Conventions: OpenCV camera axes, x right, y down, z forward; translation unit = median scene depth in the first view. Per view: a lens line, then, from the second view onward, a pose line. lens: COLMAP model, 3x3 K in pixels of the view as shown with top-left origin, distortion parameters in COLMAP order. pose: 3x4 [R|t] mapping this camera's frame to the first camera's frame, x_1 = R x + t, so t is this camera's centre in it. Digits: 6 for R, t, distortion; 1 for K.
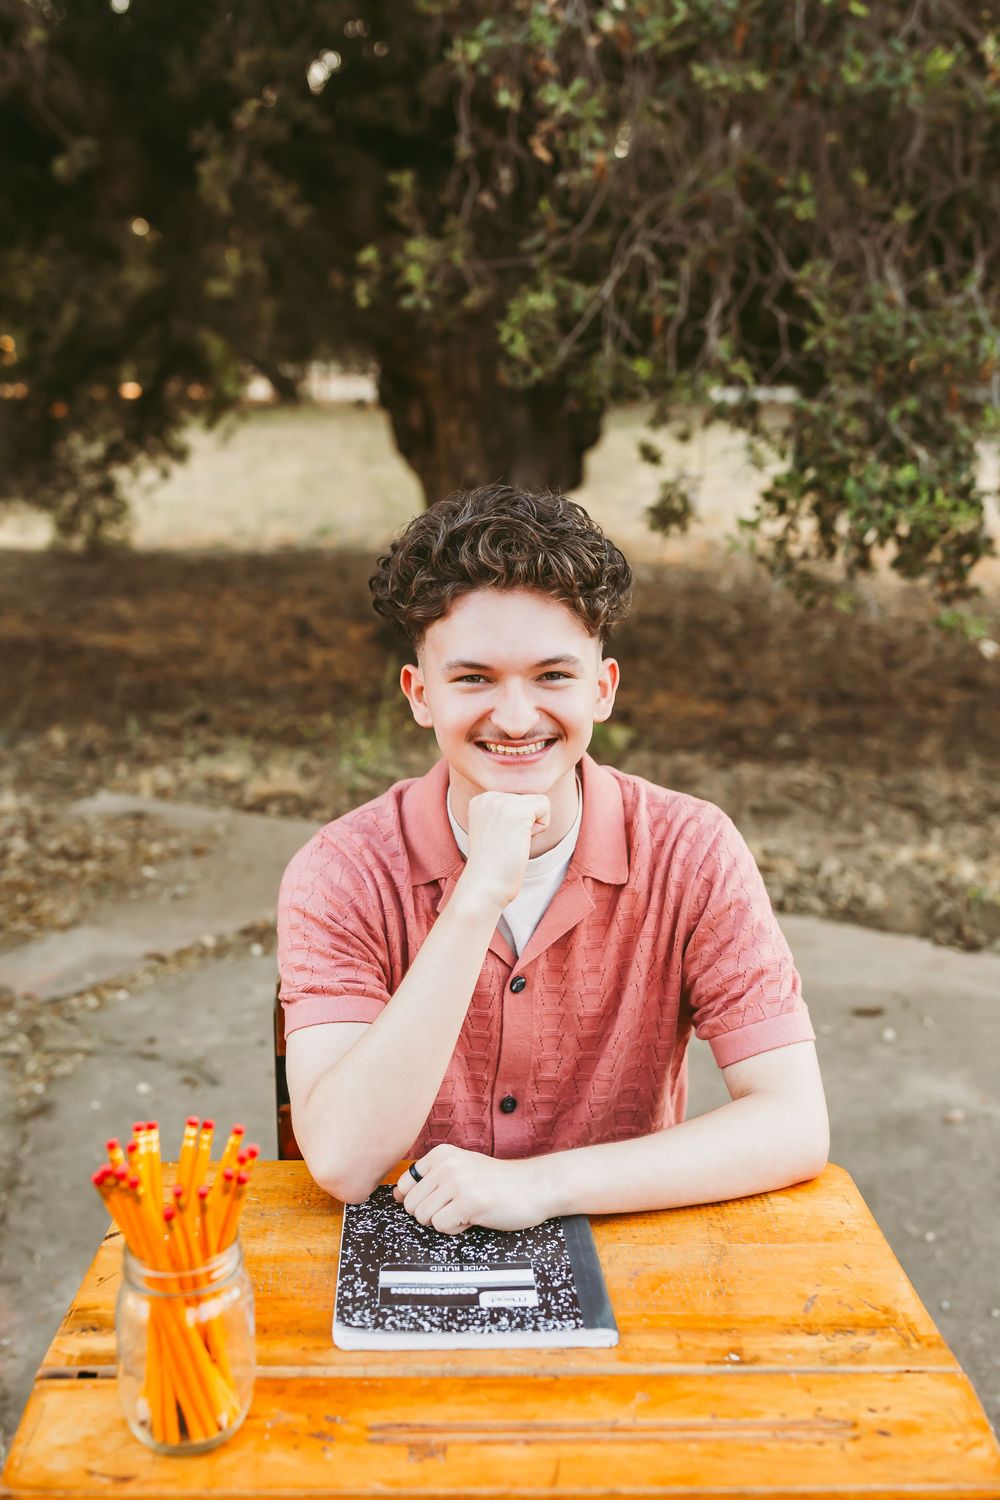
lens RADIAL K [[1649.6, 0, 470.0], [0, 1649.6, 710.2], [0, 0, 1]] dist [0.014120, -0.003895]
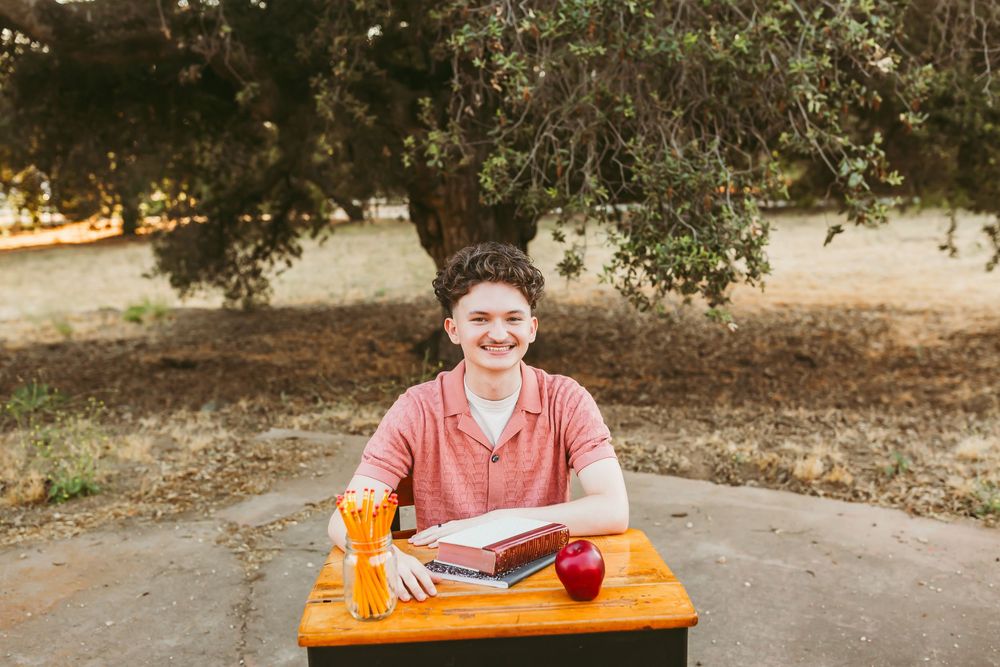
lens RADIAL K [[977.6, 0, 504.2], [0, 977.6, 333.1], [0, 0, 1]] dist [0.009952, -0.006706]
pose [[0.998511, -0.036973, 0.040098, -0.003378], [0.039599, 0.996980, -0.066808, 0.030768], [-0.037507, 0.068296, 0.996960, -0.132000]]
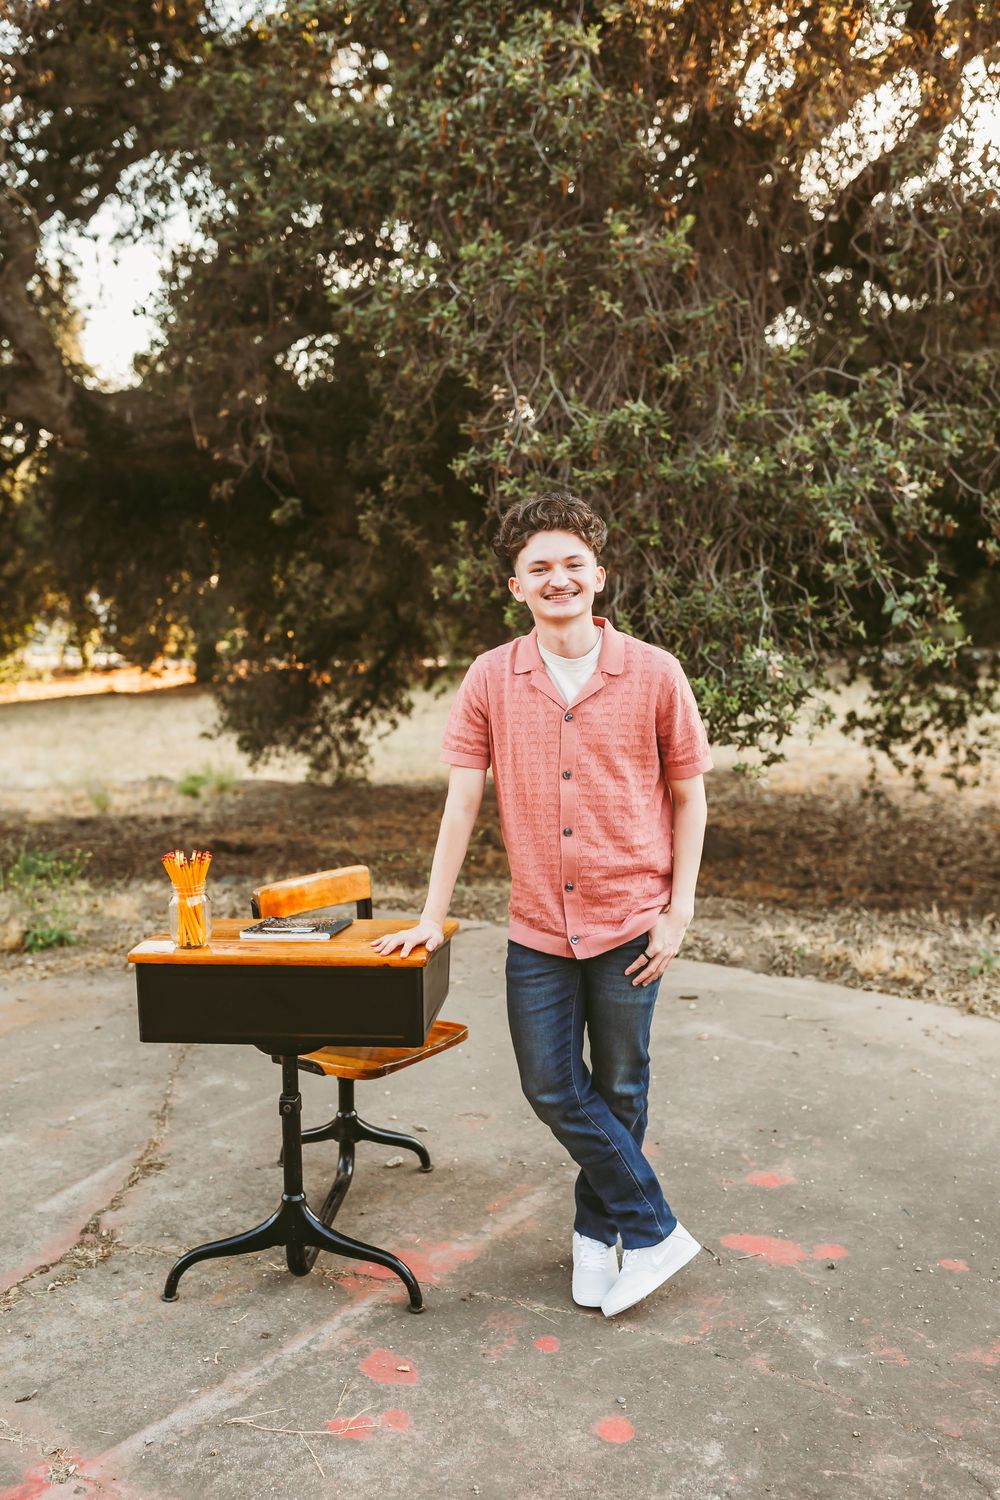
lens RADIAL K [[1506.8, 0, 502.9], [0, 1506.8, 750.9], [0, 0, 1]] dist [0.017758, -0.003648]
pose [[0.990125, -0.008215, -0.139947, 0.224800], [-0.010522, 0.991111, -0.132617, 0.114749], [0.139792, 0.132780, 0.981238, -0.489055]]
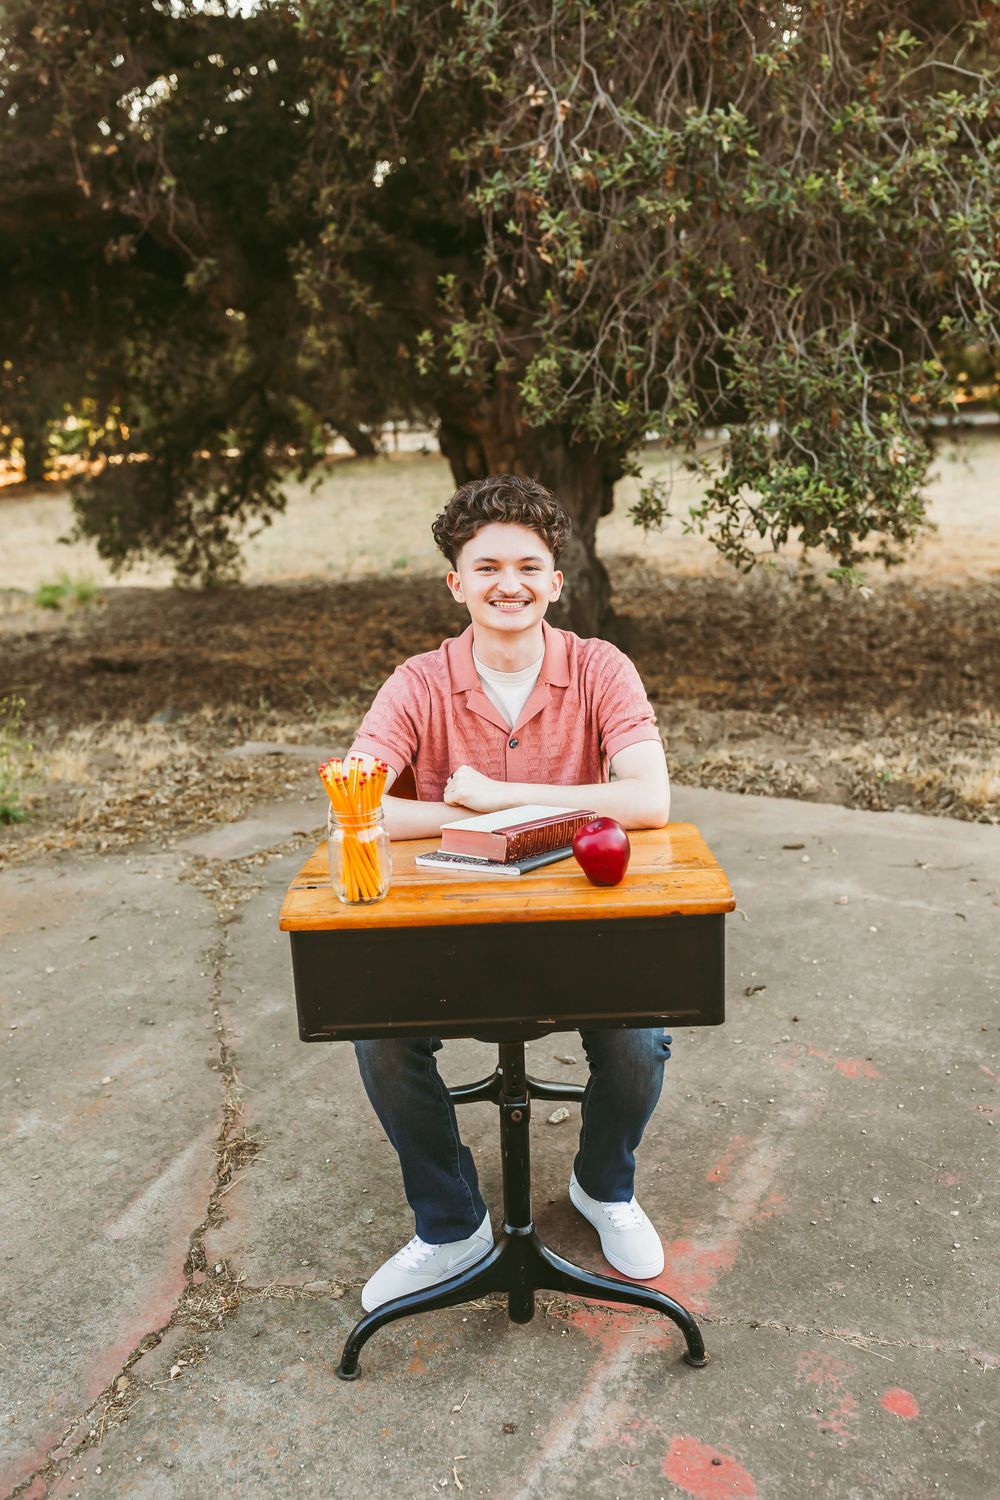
lens RADIAL K [[1477.6, 0, 500.4], [0, 1477.6, 754.2], [0, 0, 1]] dist [0.013009, 0.002859]
pose [[0.998637, -0.044732, -0.026896, 0.019550], [0.045182, 0.998845, 0.016373, 0.056981], [0.026133, -0.017566, 0.999504, -0.246167]]
